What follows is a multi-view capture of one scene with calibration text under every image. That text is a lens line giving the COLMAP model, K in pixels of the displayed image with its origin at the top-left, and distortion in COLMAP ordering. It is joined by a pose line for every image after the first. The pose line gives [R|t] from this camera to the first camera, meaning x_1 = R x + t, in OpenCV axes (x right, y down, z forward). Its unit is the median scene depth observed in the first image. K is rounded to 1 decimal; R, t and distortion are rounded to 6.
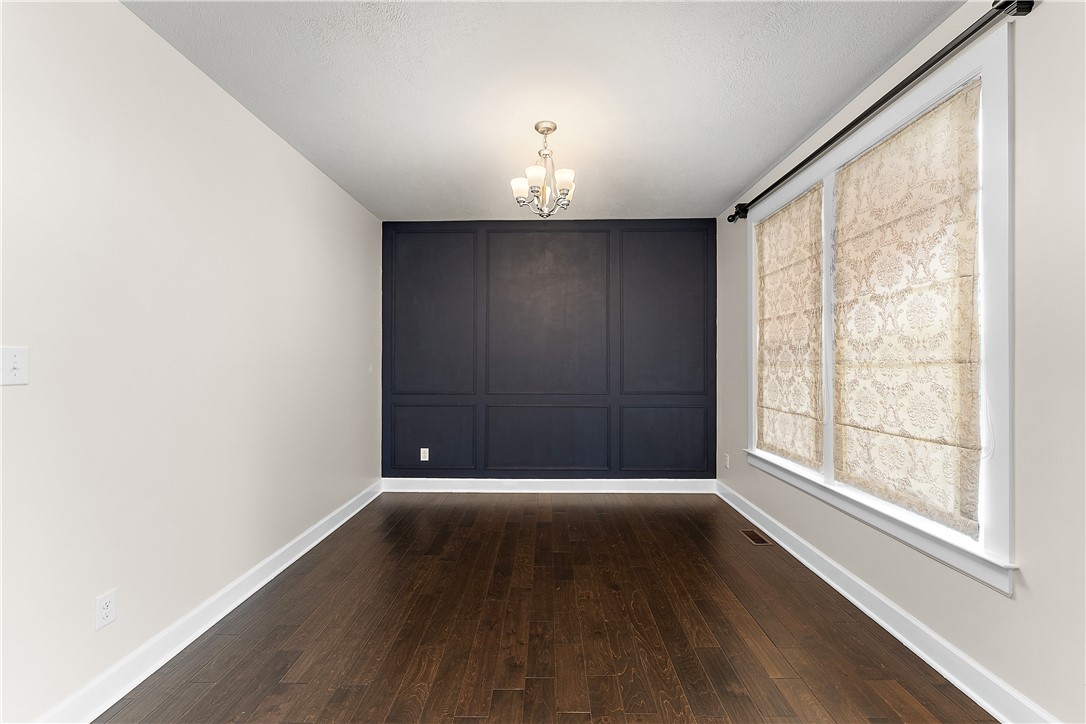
lens RADIAL K [[433.5, 0, 541.2], [0, 433.5, 356.5], [0, 0, 1]] dist [0.000326, 0.000093]
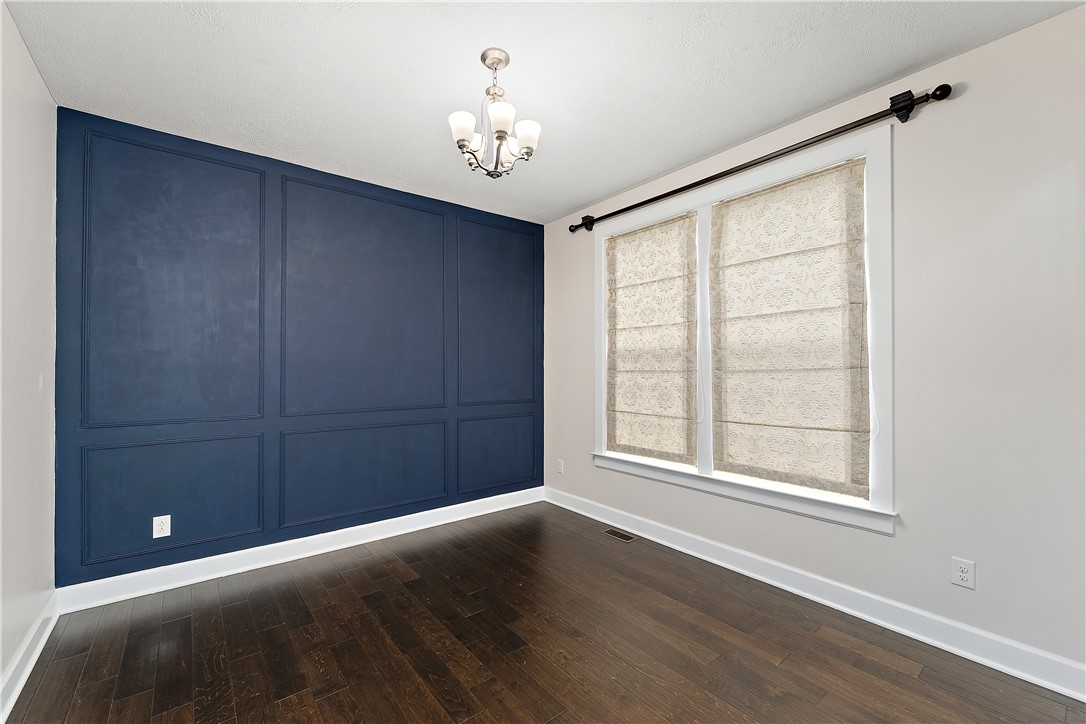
lens RADIAL K [[439.9, 0, 540.5], [0, 439.9, 365.7], [0, 0, 1]] dist [0.001409, -0.000027]
pose [[0.782027, 0.003374, 0.623235, -0.389562], [-0.004677, 0.999989, 0.000455, 0.005951], [-0.623227, -0.003271, 0.782034, 0.338373]]
